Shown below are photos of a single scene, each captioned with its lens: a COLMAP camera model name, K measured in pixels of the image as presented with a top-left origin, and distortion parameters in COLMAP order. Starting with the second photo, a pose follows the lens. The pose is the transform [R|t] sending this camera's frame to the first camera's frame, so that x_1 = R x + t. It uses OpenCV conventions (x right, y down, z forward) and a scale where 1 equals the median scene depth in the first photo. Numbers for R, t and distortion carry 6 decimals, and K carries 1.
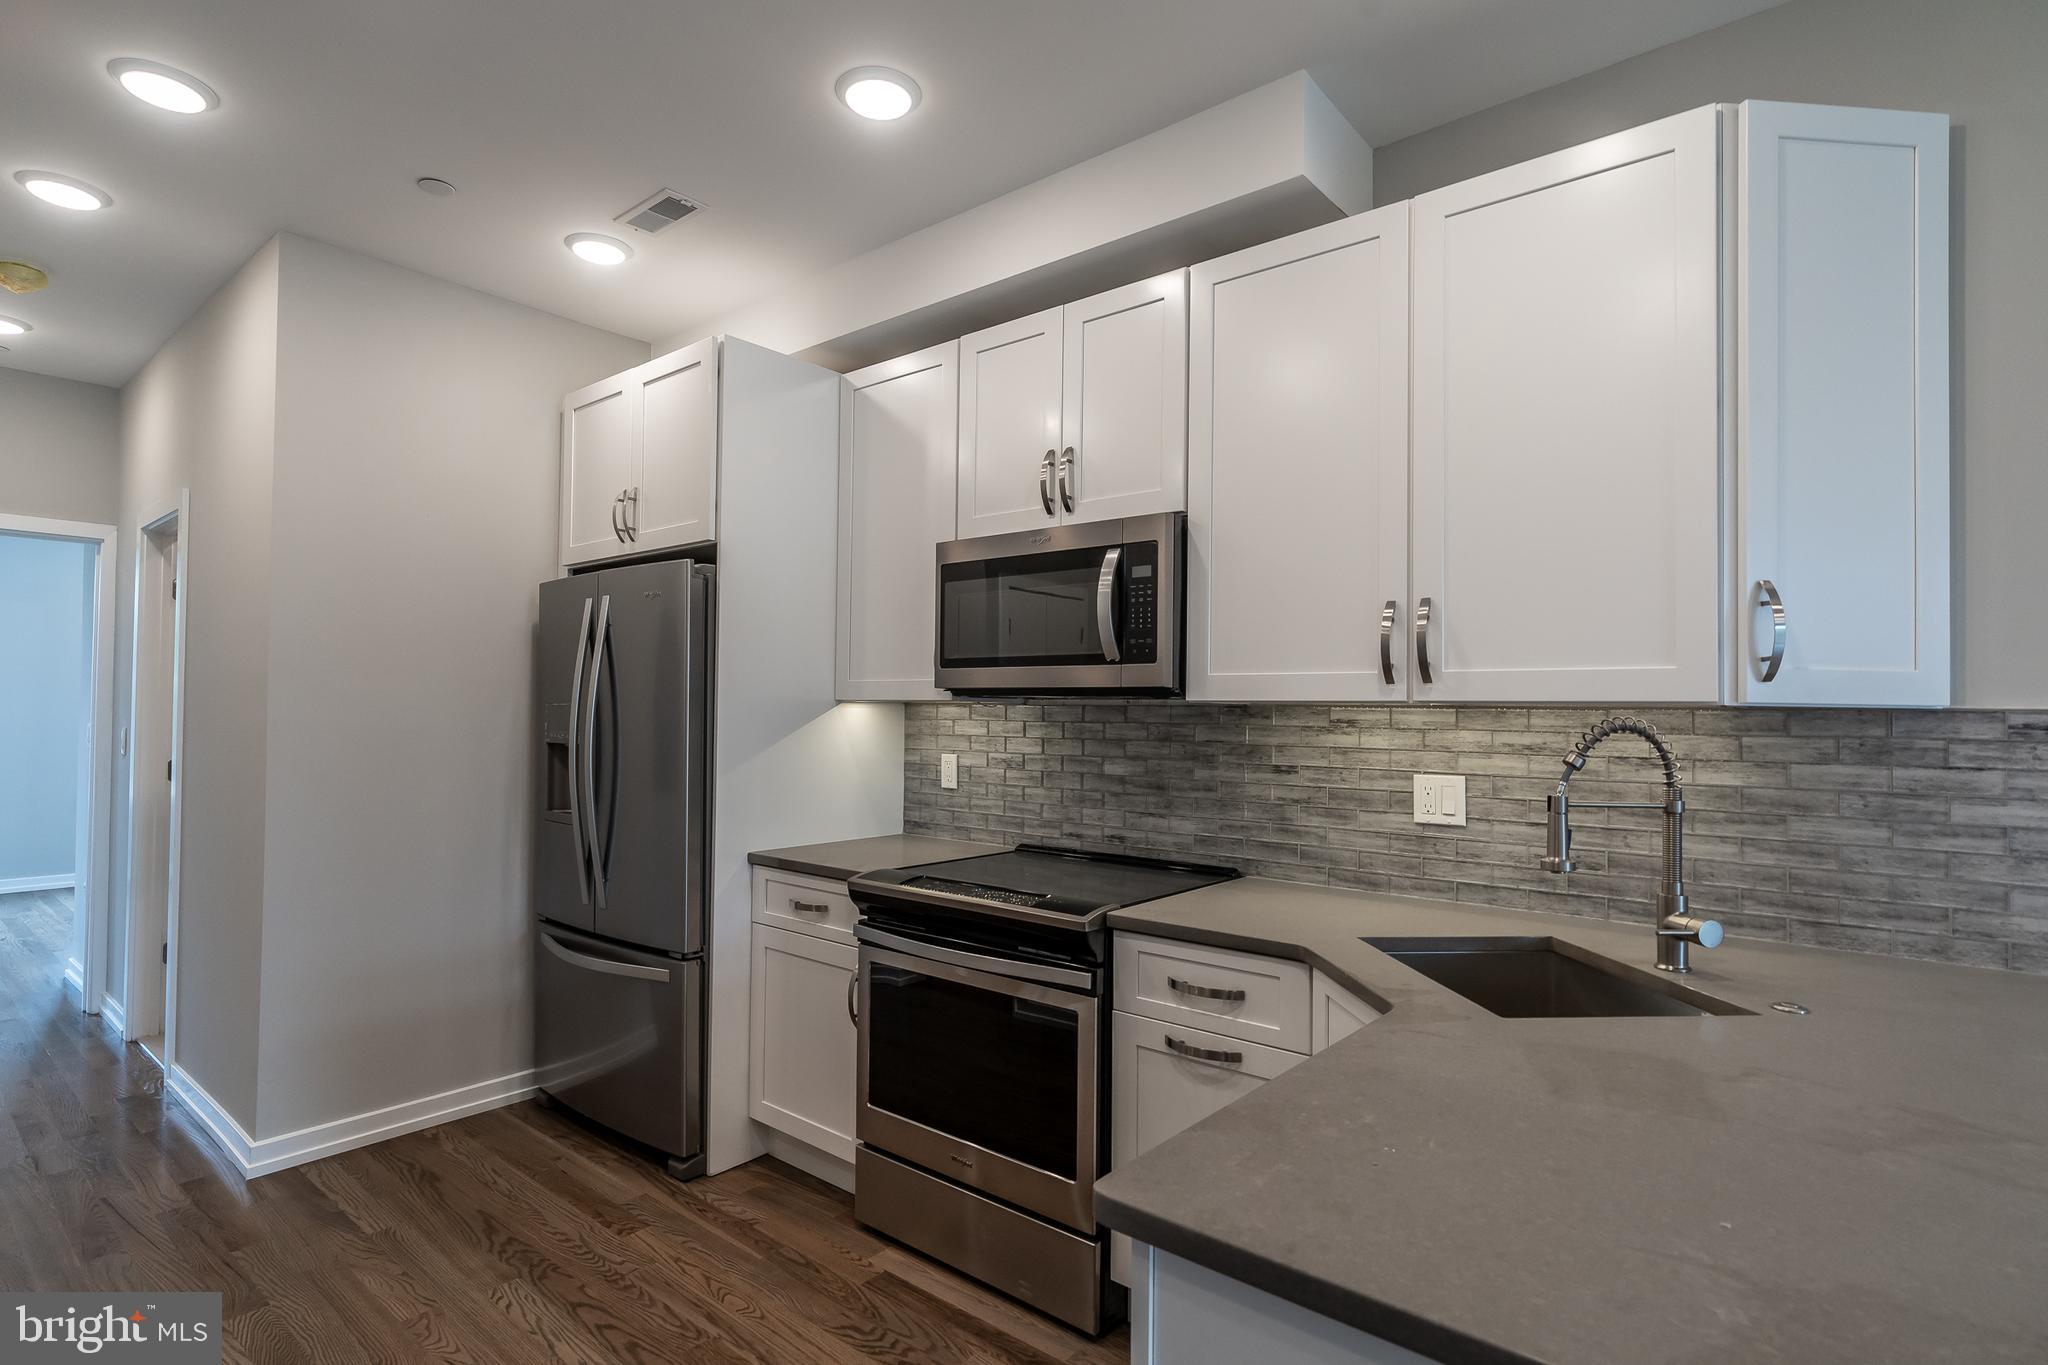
lens RADIAL K [[1009.4, 0, 1016.9], [0, 1009.4, 686.5], [0, 0, 1]] dist [0.000480, 0.000839]
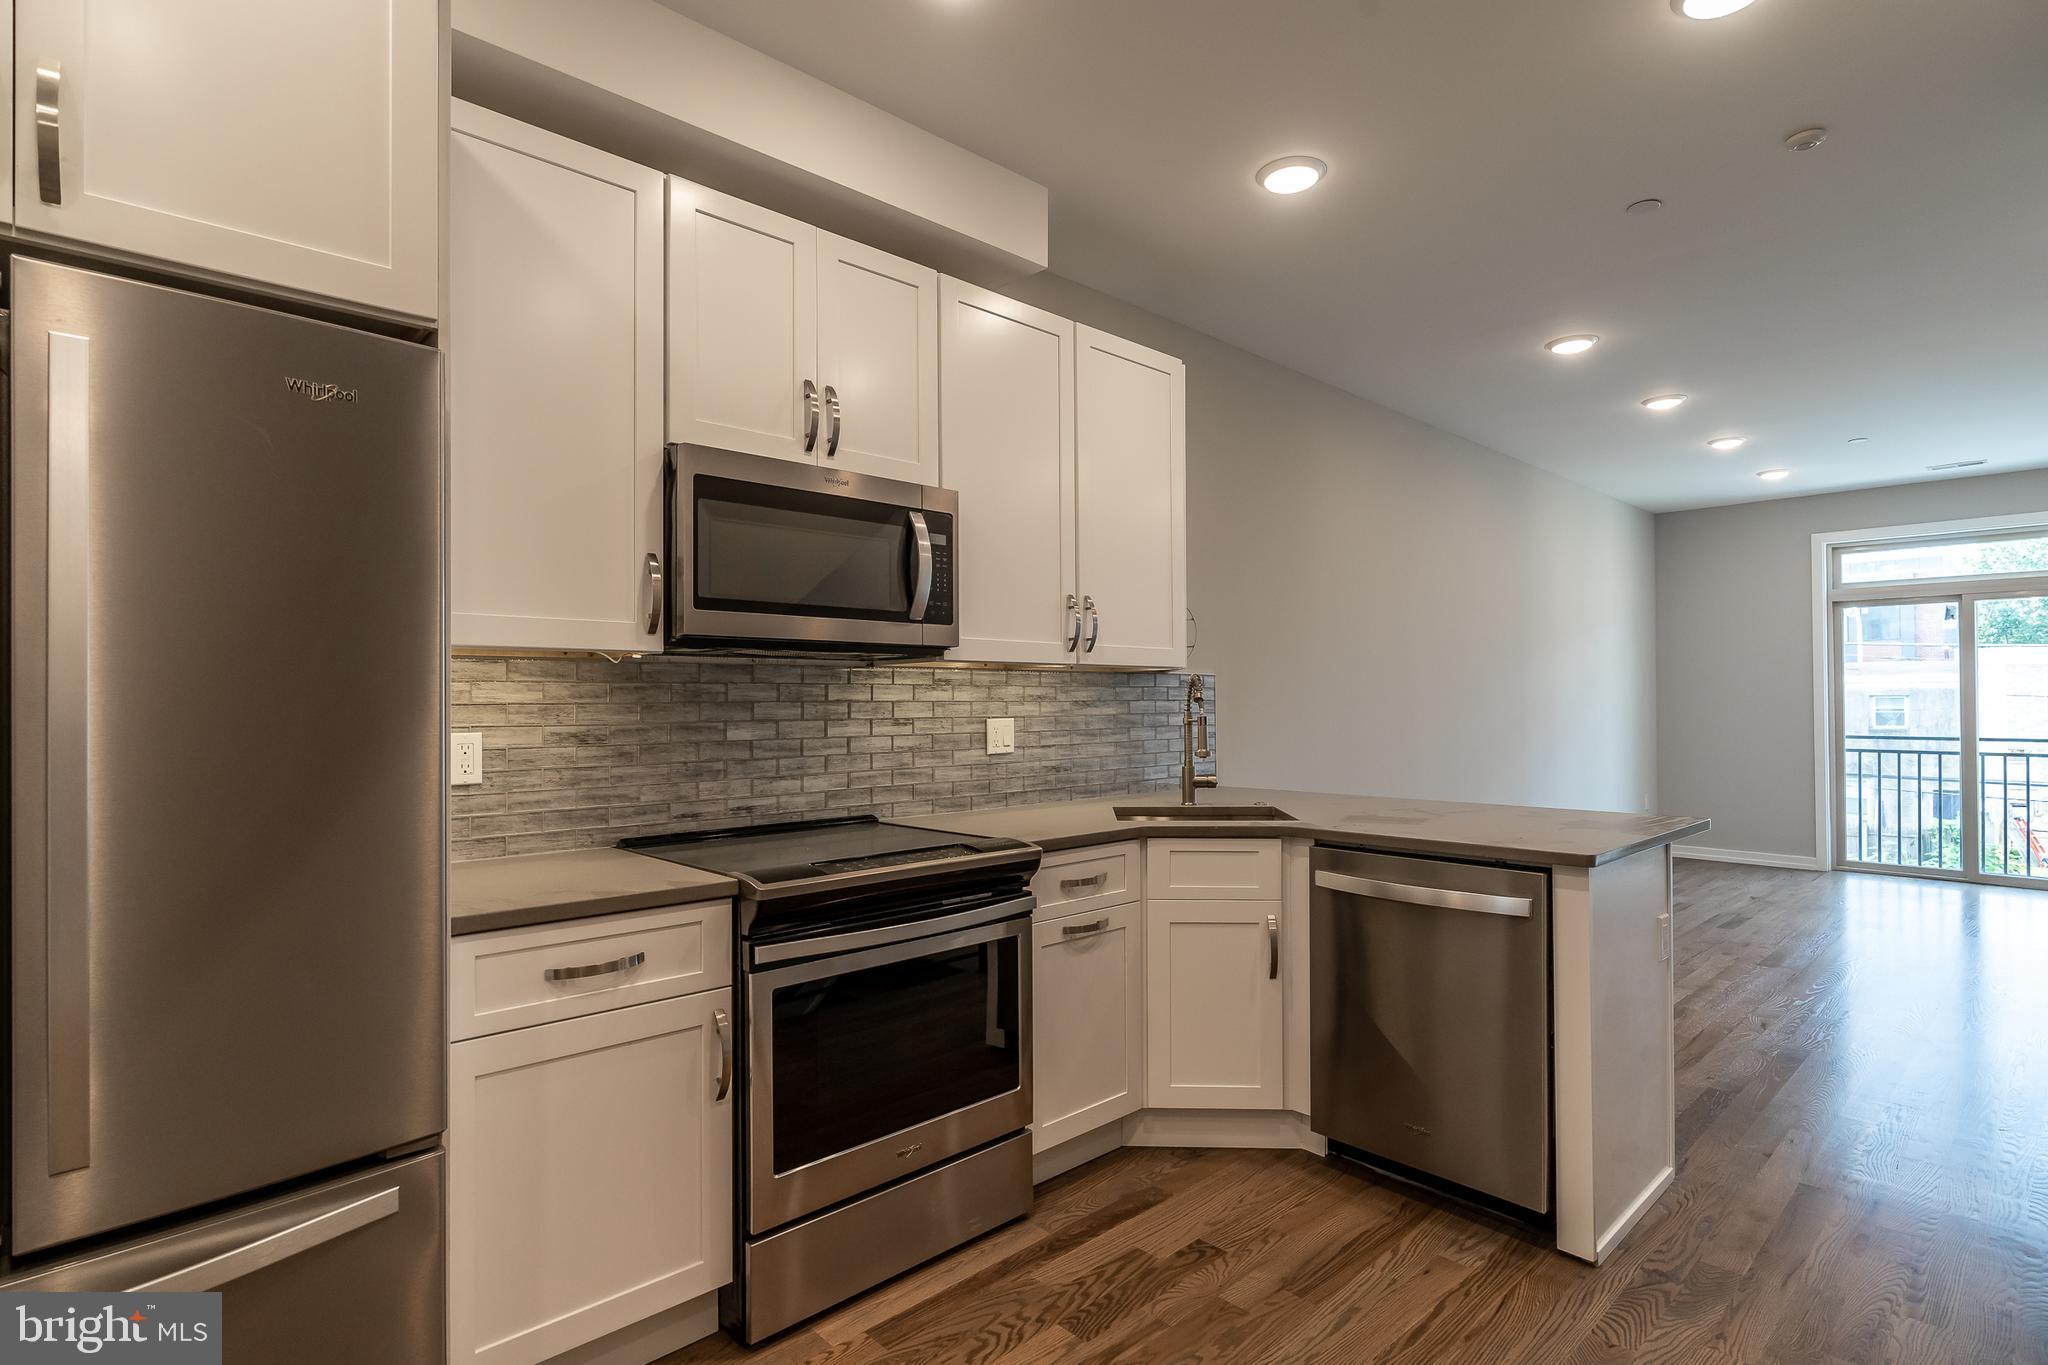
lens RADIAL K [[1009.4, 0, 1020.0], [0, 1009.4, 684.3], [0, 0, 1]] dist [0.000480, 0.000839]
pose [[0.133816, 0.006480, 0.990985, -0.822729], [-0.014945, 0.999878, -0.004520, 0.039647], [-0.990894, -0.014206, 0.133896, 0.670871]]
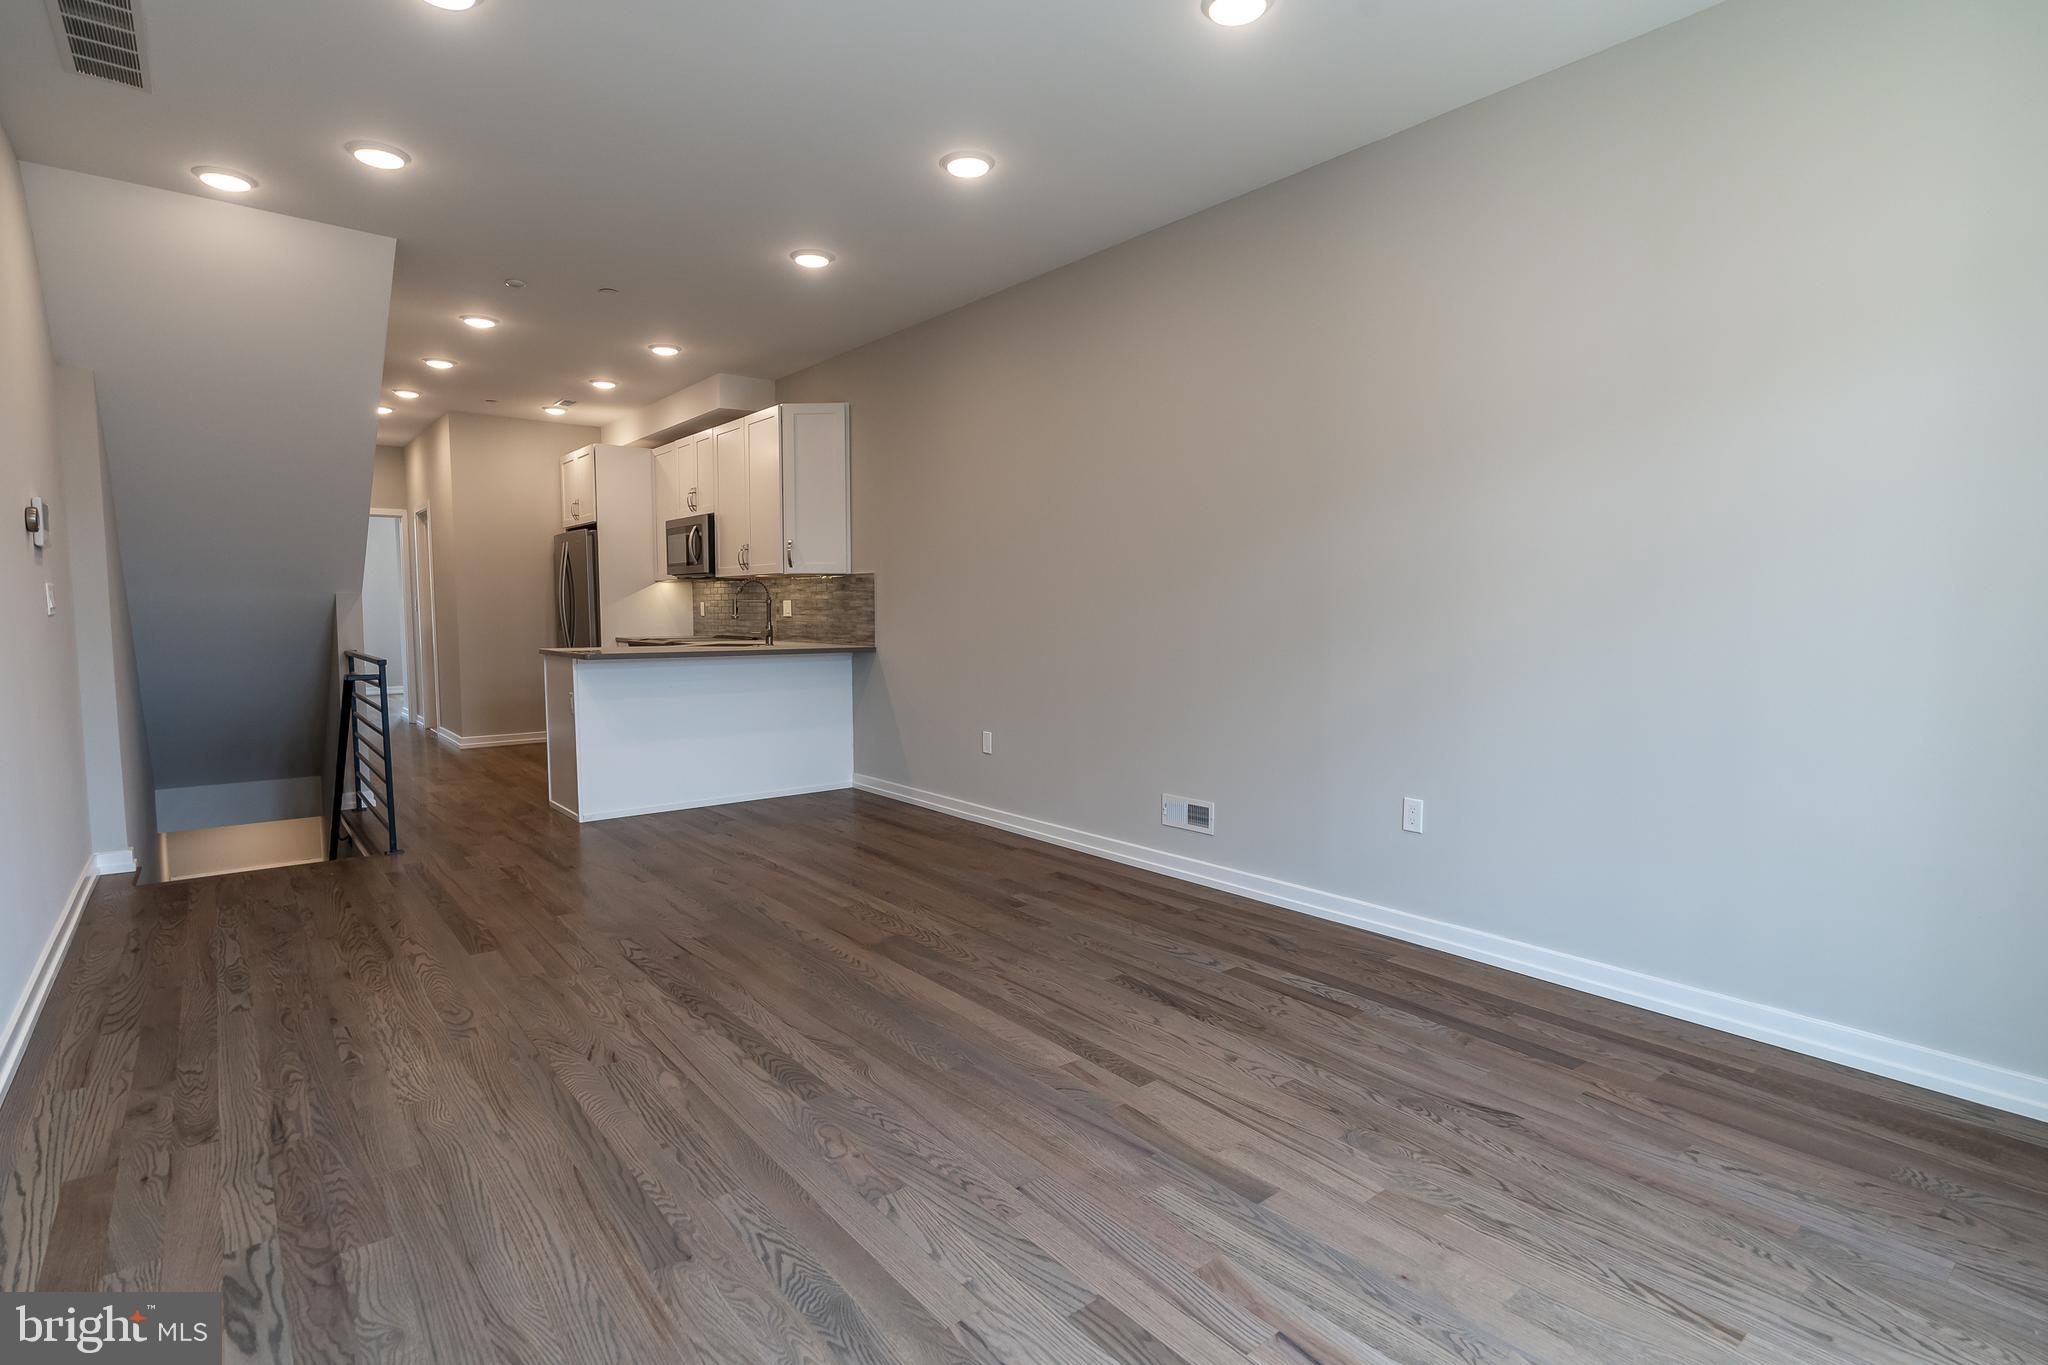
lens RADIAL K [[1009.4, 0, 1028.8], [0, 1009.4, 688.2], [0, 0, 1]] dist [0.000480, 0.000839]
pose [[0.981845, 0.007733, -0.189525, 1.454651], [0.010973, 0.995180, 0.097448, 0.054134], [0.189365, -0.097758, 0.977028, -1.576600]]
